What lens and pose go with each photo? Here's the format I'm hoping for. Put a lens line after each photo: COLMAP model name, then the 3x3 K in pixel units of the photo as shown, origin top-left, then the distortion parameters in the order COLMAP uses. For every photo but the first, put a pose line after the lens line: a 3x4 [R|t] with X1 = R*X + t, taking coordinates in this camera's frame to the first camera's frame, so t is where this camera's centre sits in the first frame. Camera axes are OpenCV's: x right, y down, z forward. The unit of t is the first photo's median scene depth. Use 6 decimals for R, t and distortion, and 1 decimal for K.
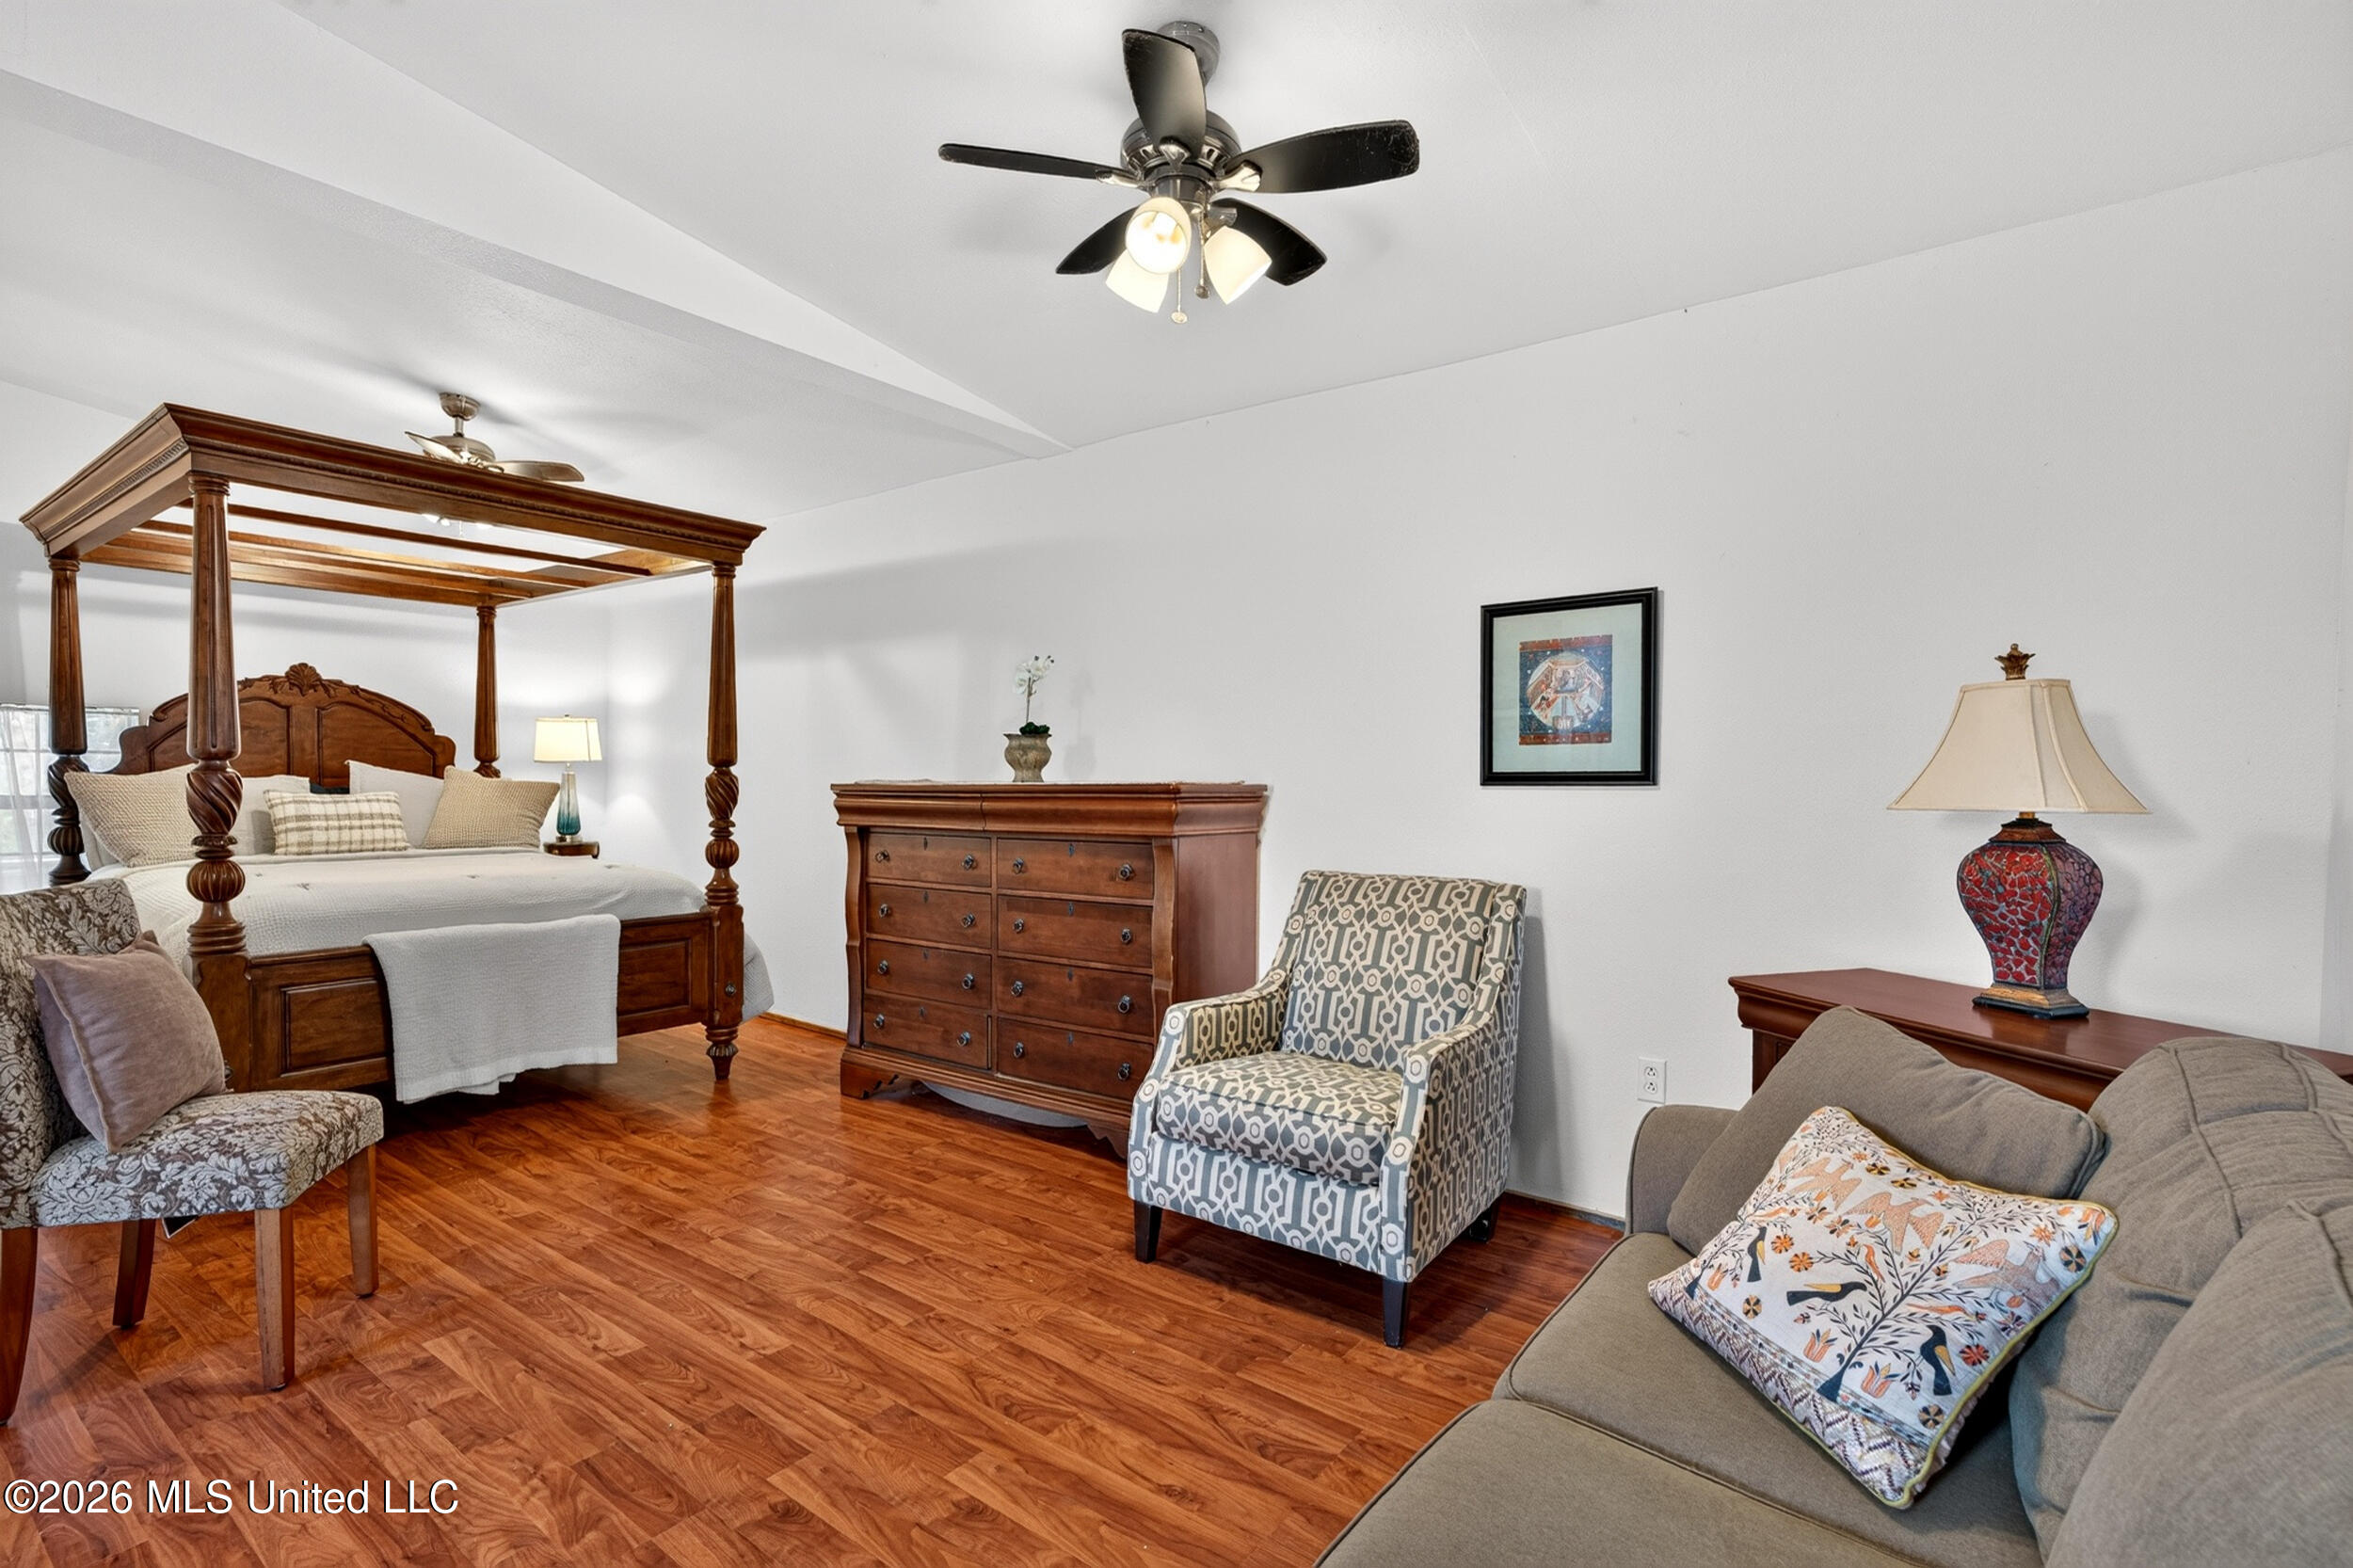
lens RADIAL K [[1089.9, 0, 1185.7], [0, 1089.9, 797.3], [0, 0, 1]] dist [0.003962, -0.000853]
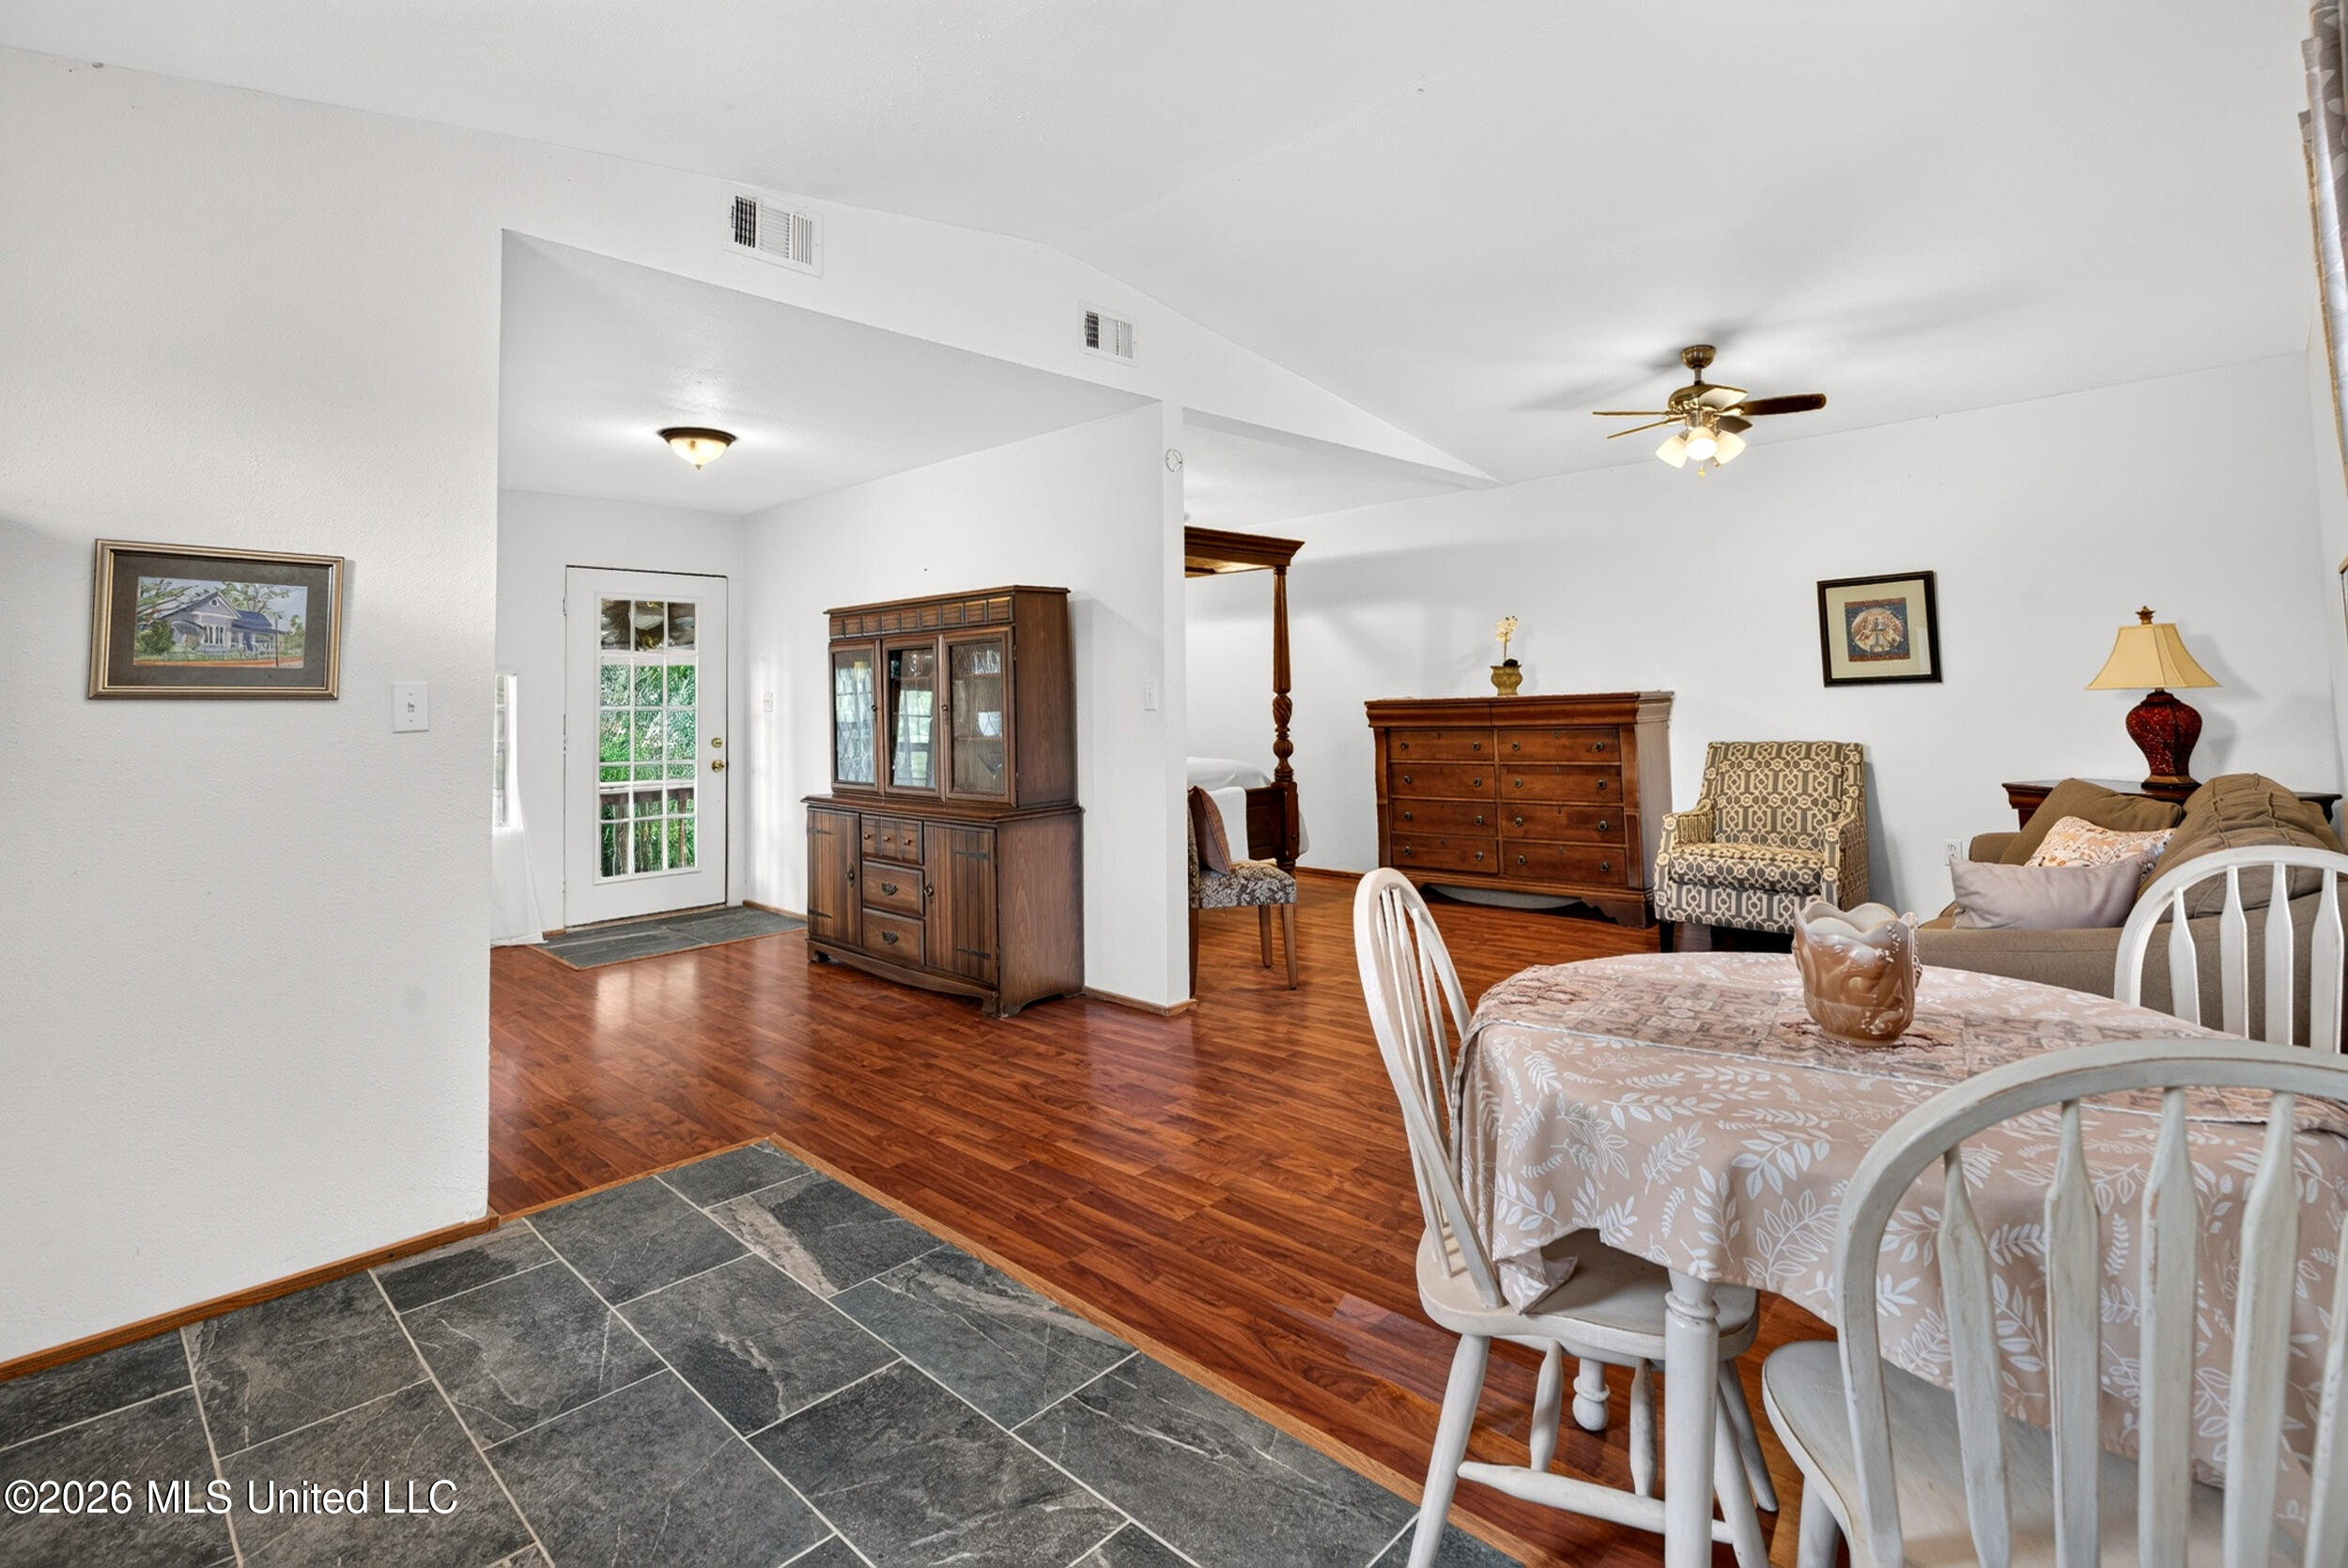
lens RADIAL K [[1087.5, 0, 1202.2], [0, 1087.5, 639.7], [0, 0, 1]] dist [0.003962, -0.000853]
pose [[0.992826, -0.042838, -0.111632, -0.519433], [0.034978, 0.996831, -0.071442, 0.003700], [0.114339, 0.067024, 0.991178, -0.827718]]
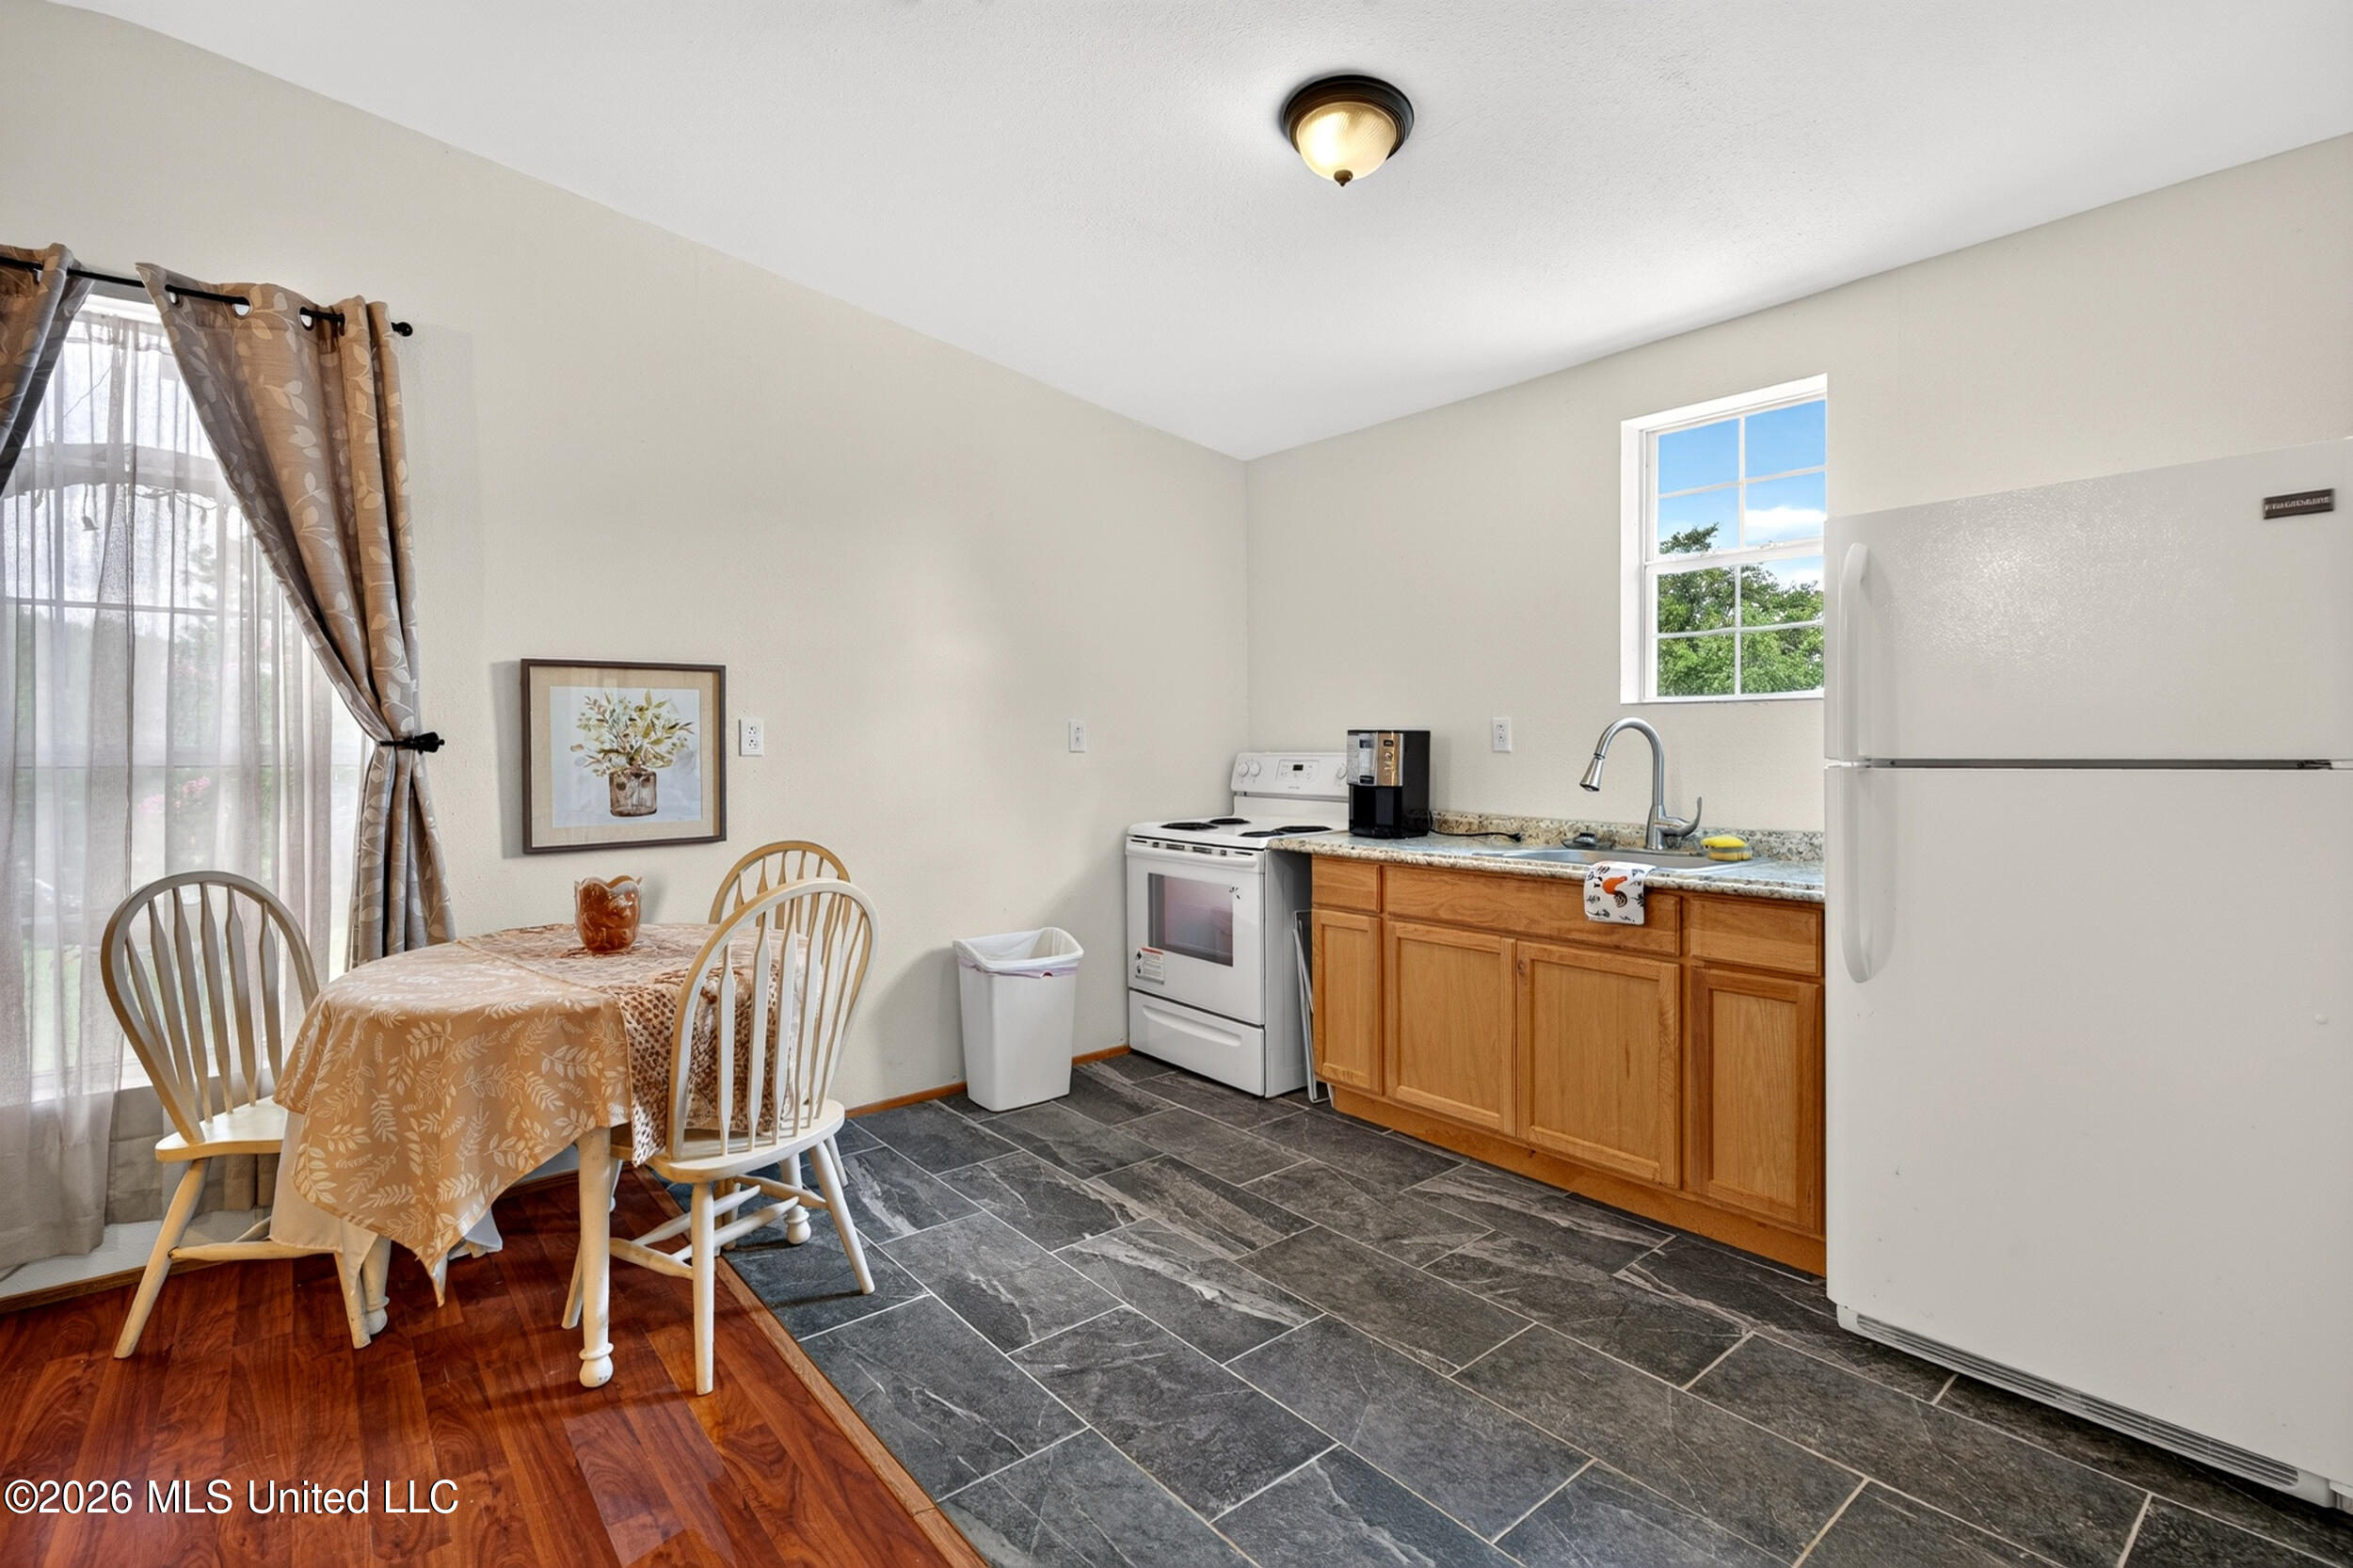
lens RADIAL K [[1089.9, 0, 1175.3], [0, 1089.9, 757.0], [0, 0, 1]] dist [0.003962, -0.000853]
pose [[-0.969091, -0.010655, 0.246474, -0.910888], [-0.004150, 0.999630, 0.026896, -0.018566], [-0.246669, 0.025042, -0.968776, 0.376201]]
